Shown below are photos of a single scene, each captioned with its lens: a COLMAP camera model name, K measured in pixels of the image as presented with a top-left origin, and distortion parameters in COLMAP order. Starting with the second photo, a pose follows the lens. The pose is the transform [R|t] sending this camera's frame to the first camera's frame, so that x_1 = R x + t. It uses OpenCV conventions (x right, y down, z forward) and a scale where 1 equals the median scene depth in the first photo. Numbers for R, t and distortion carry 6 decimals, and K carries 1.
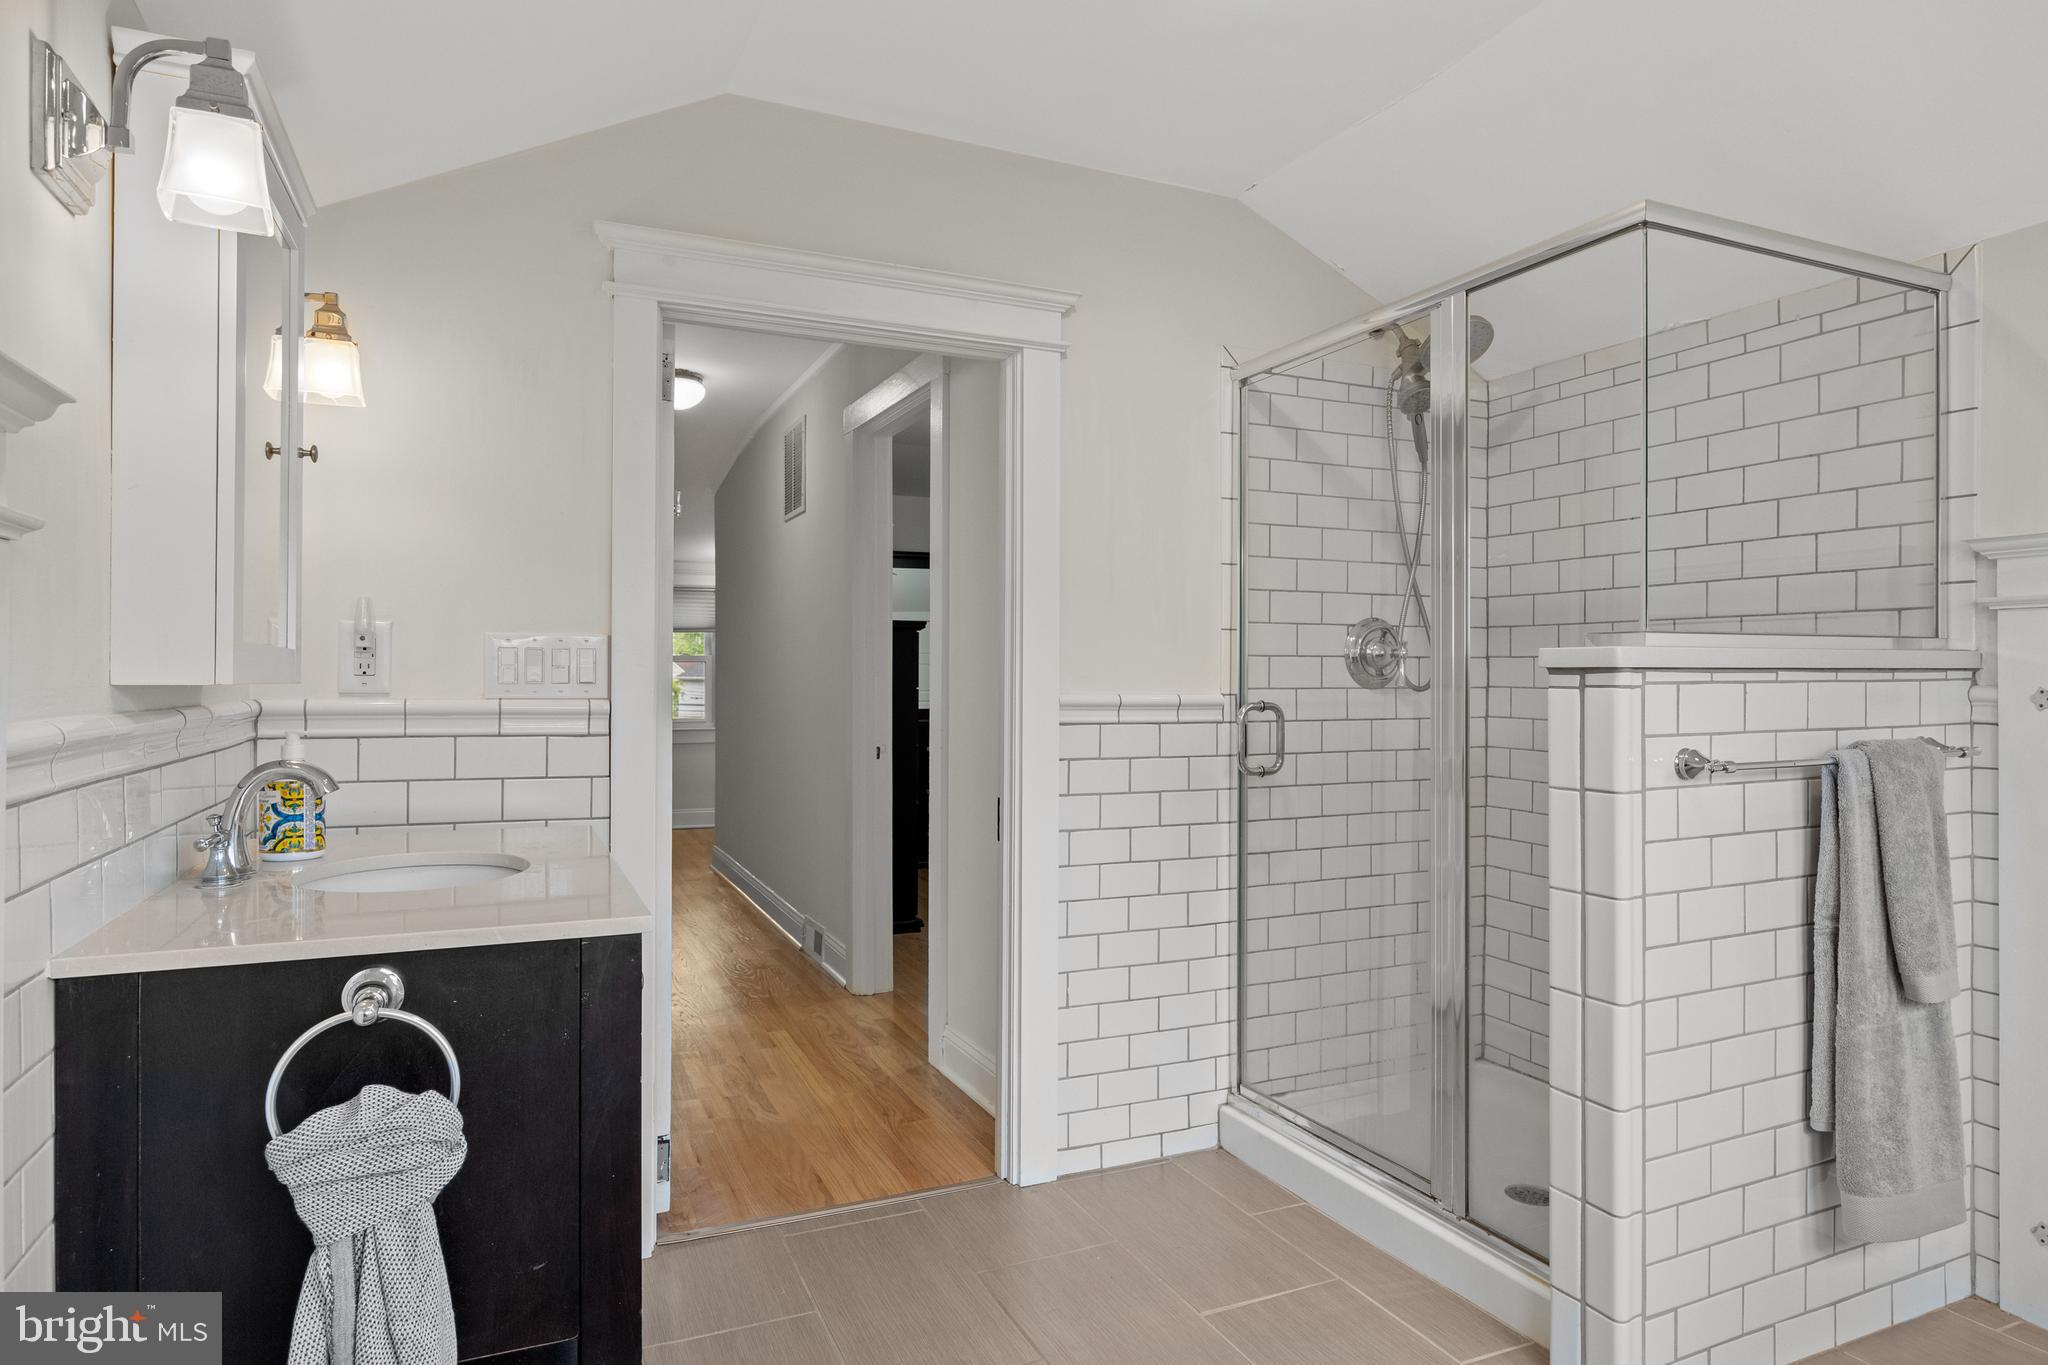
lens RADIAL K [[1206.2, 0, 1028.4], [0, 1206.2, 681.2], [0, 0, 1]] dist [-0.016076, 0.000213]
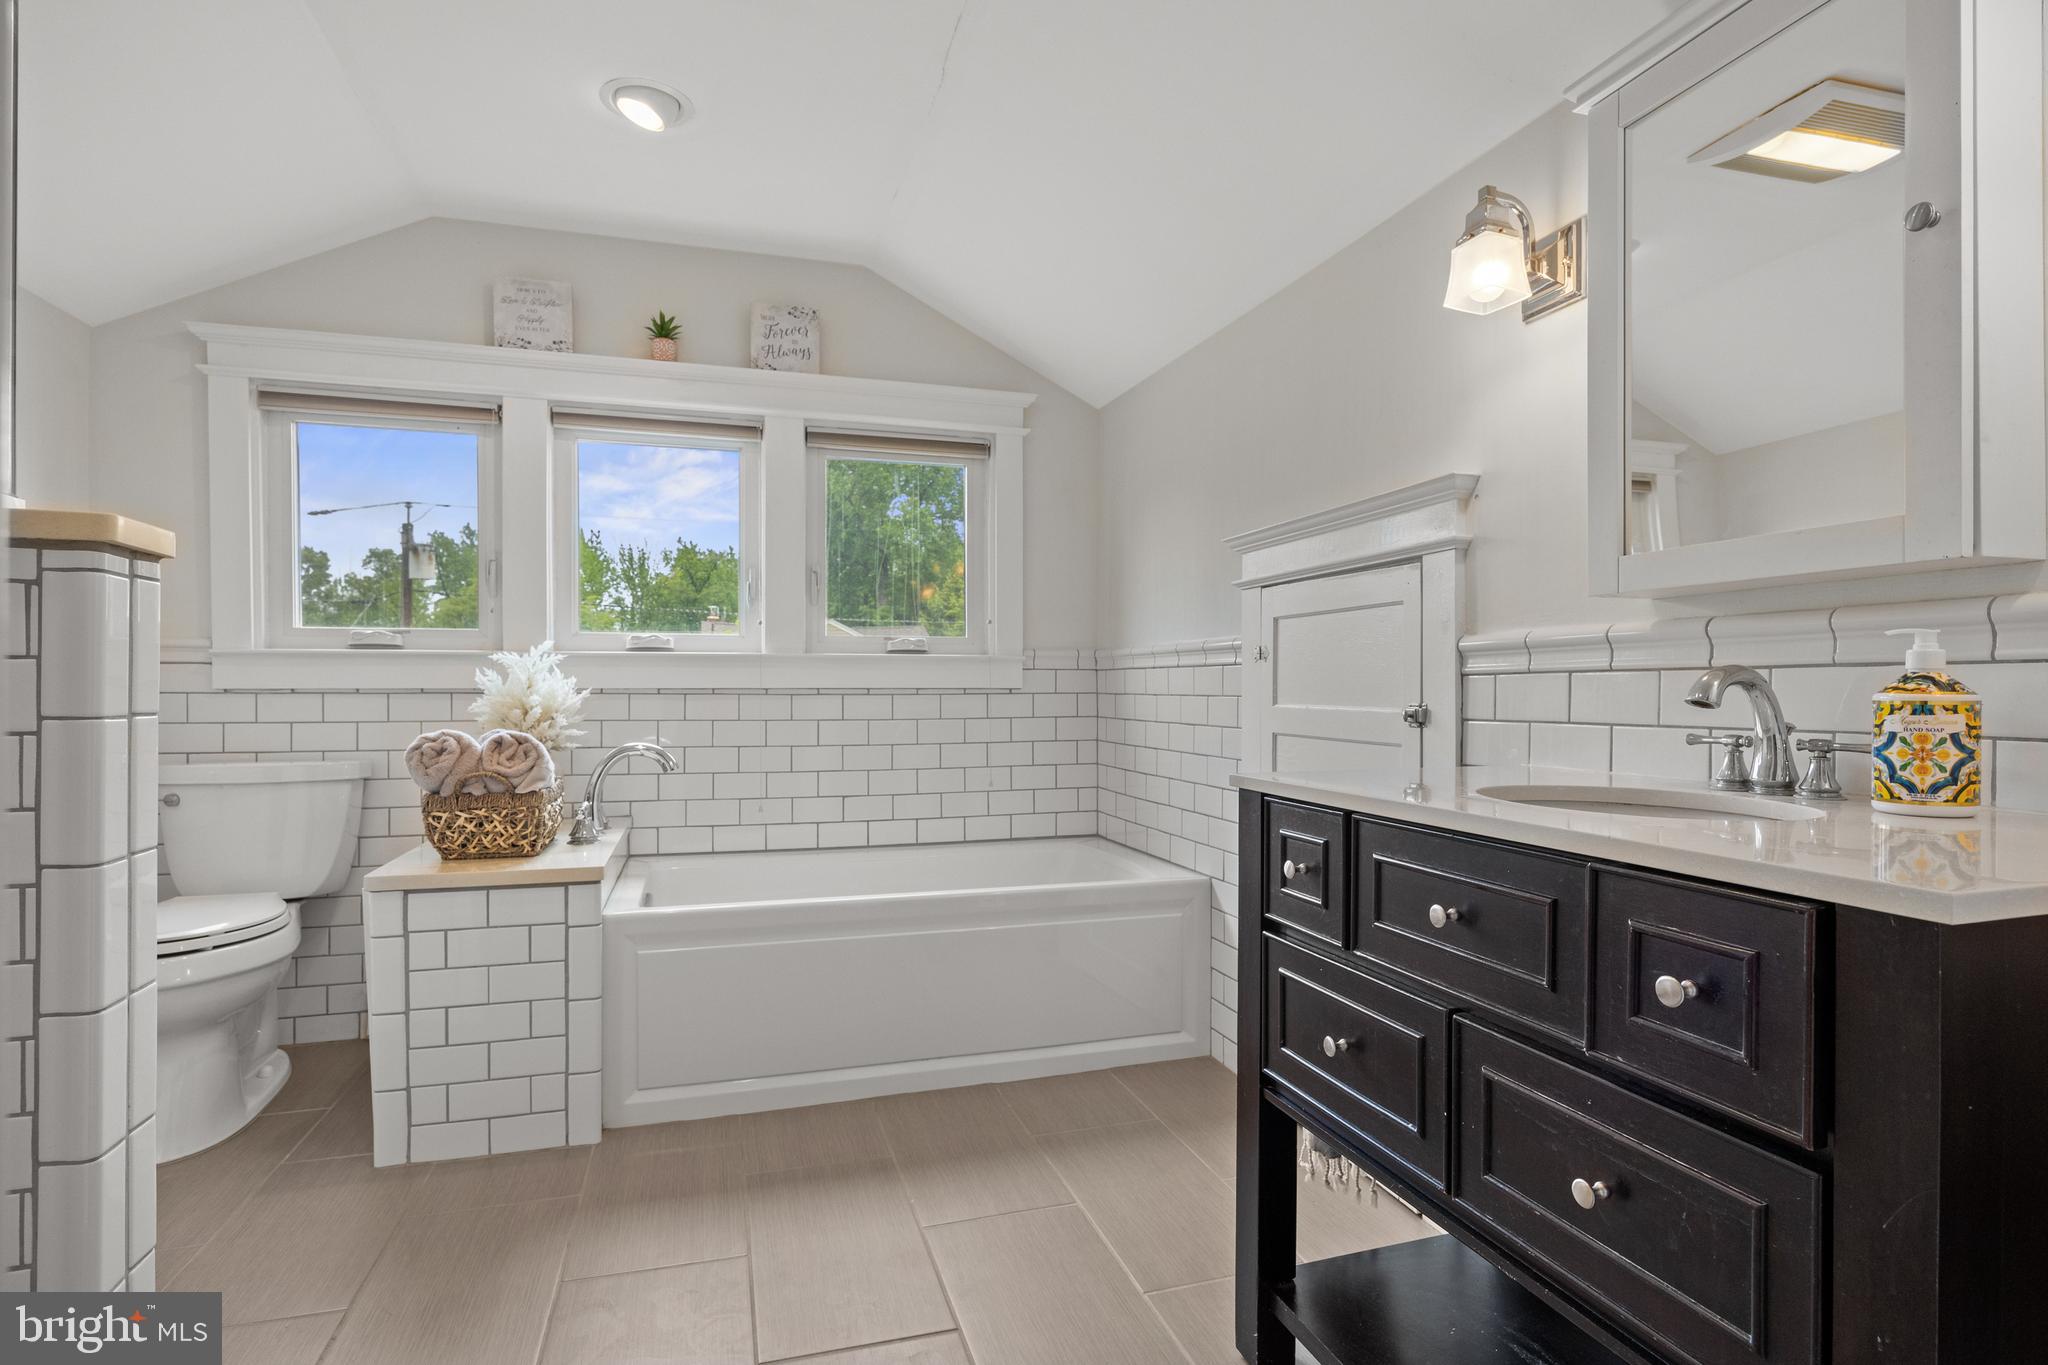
lens RADIAL K [[1043.6, 0, 1023.2], [0, 1043.6, 687.9], [0, 0, 1]] dist [-0.003729, -0.000333]
pose [[-0.989047, -0.000468, 0.147598, -0.140860], [-0.001156, 0.999989, -0.004574, 0.061107], [-0.147595, -0.004695, -0.989037, 1.283525]]
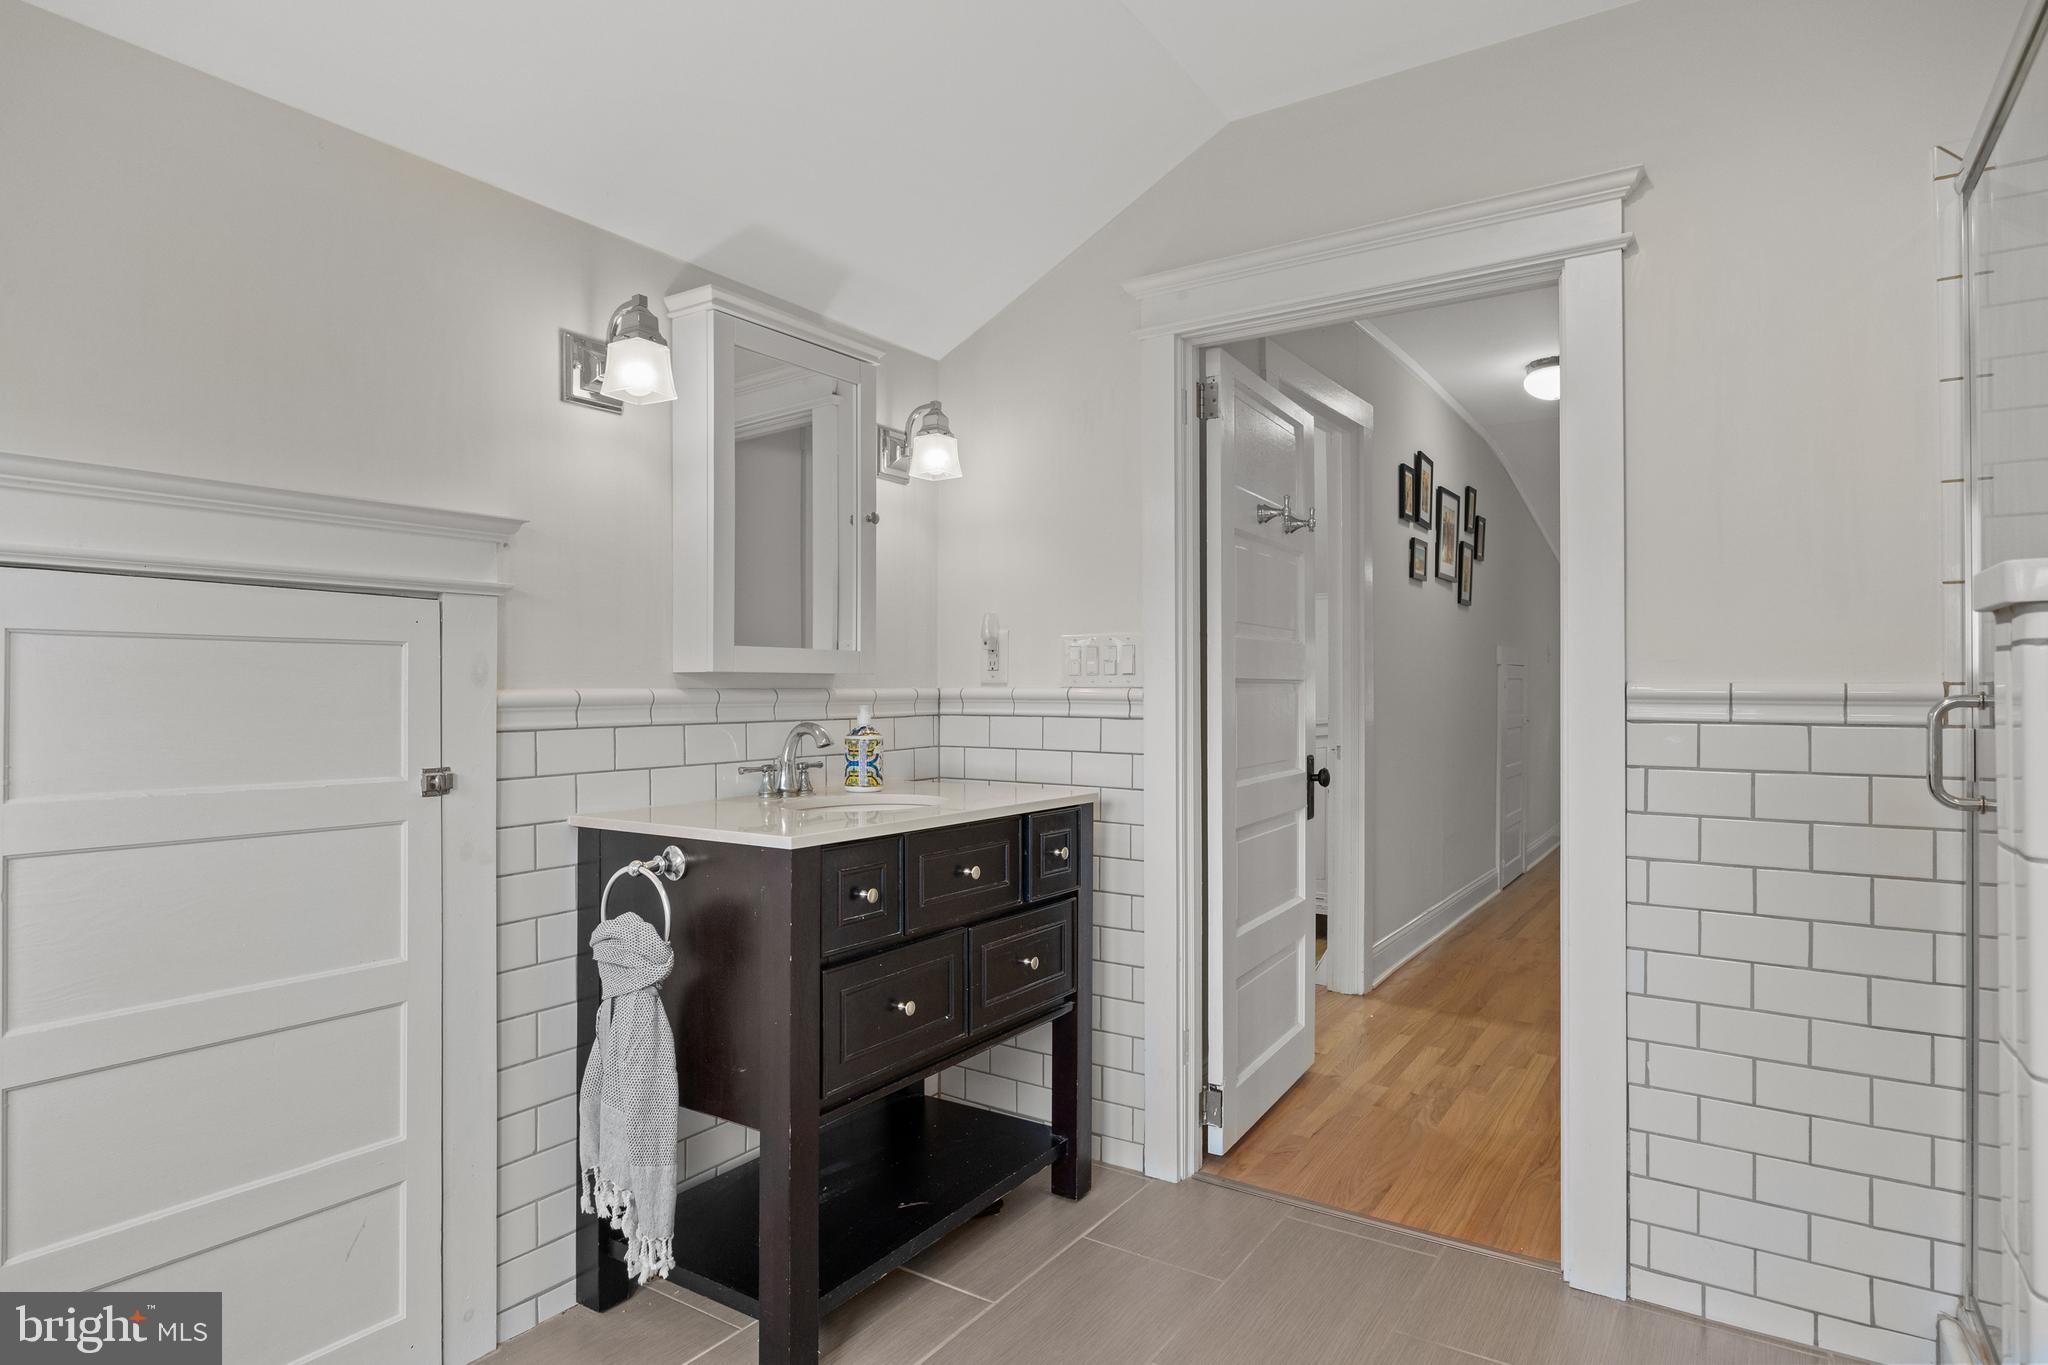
lens RADIAL K [[1134.1, 0, 1013.8], [0, 1134.1, 689.6], [0, 0, 1]] dist [-0.008017, -0.000446]
pose [[0.518243, -0.002338, -0.855230, 0.537943], [0.002030, 0.999997, -0.001504, 0.018418], [0.855231, -0.000957, 0.518246, 0.331821]]
